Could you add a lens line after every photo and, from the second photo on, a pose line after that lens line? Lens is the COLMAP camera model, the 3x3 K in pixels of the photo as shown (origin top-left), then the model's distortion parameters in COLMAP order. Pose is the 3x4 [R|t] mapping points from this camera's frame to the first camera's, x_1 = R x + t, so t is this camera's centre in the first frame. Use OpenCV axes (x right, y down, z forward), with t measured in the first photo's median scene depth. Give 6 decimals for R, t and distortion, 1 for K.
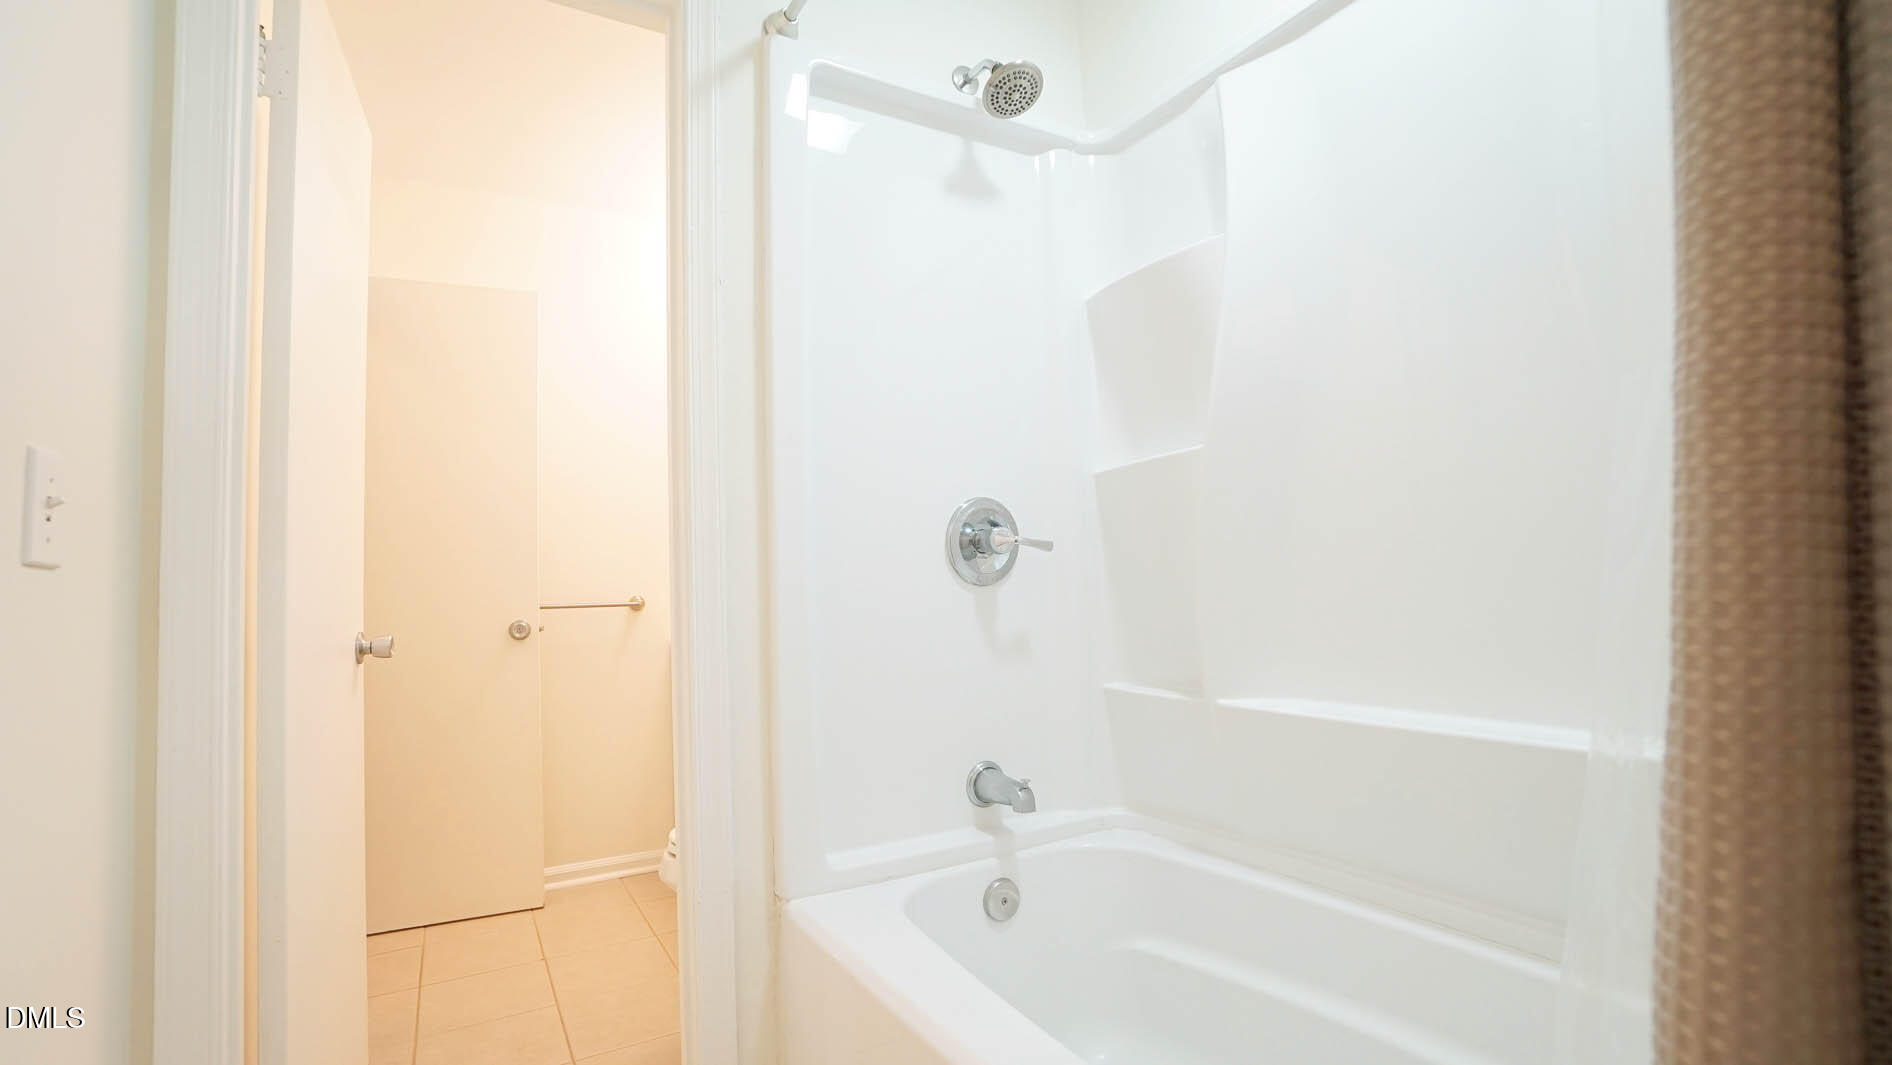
lens RADIAL K [[834.4, 0, 946.0], [0, 834.4, 543.4], [0, 0, 1]] dist [-0.051182, 0.015201]
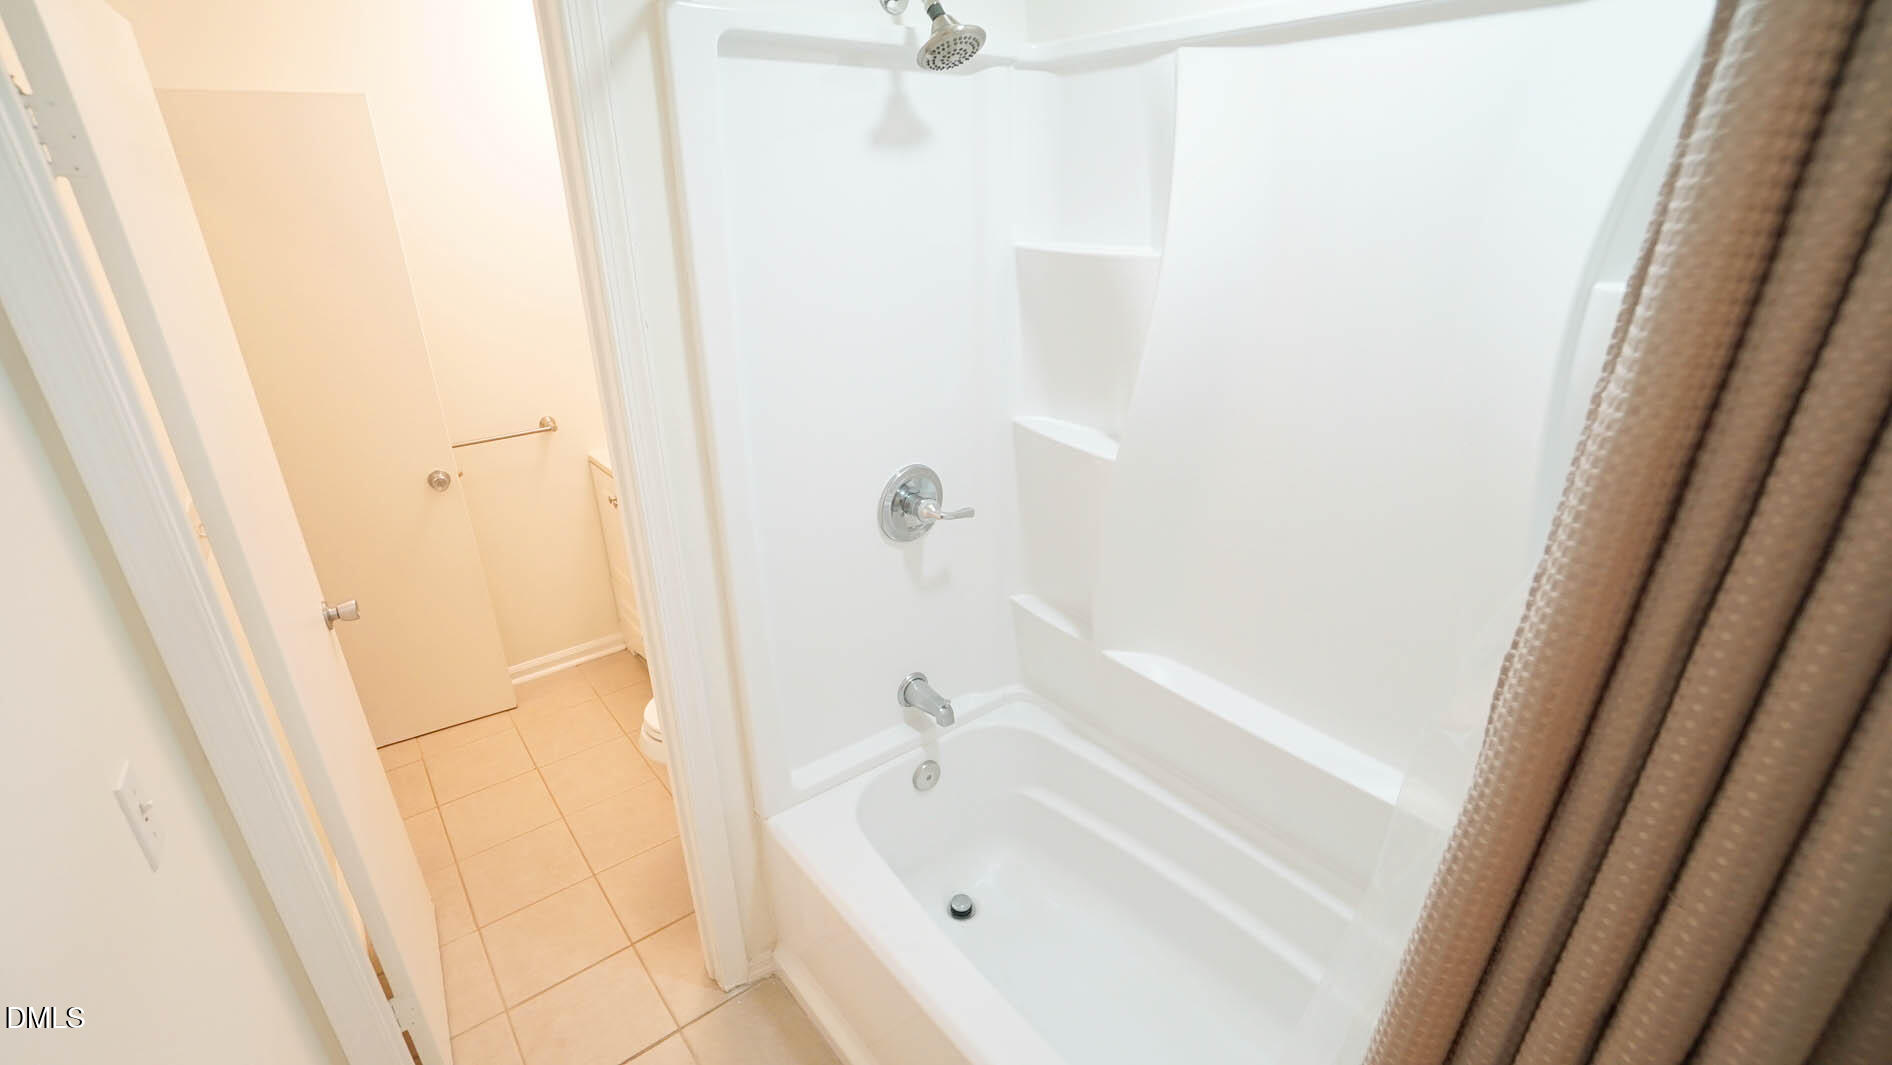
lens RADIAL K [[834.4, 0, 947.5], [0, 834.4, 529.5], [0, 0, 1]] dist [-0.051182, 0.015201]
pose [[0.991292, -0.033841, 0.127262, -0.049879], [-0.025027, 0.900387, 0.434370, -0.456670], [-0.129284, -0.433773, 0.891699, -0.000391]]
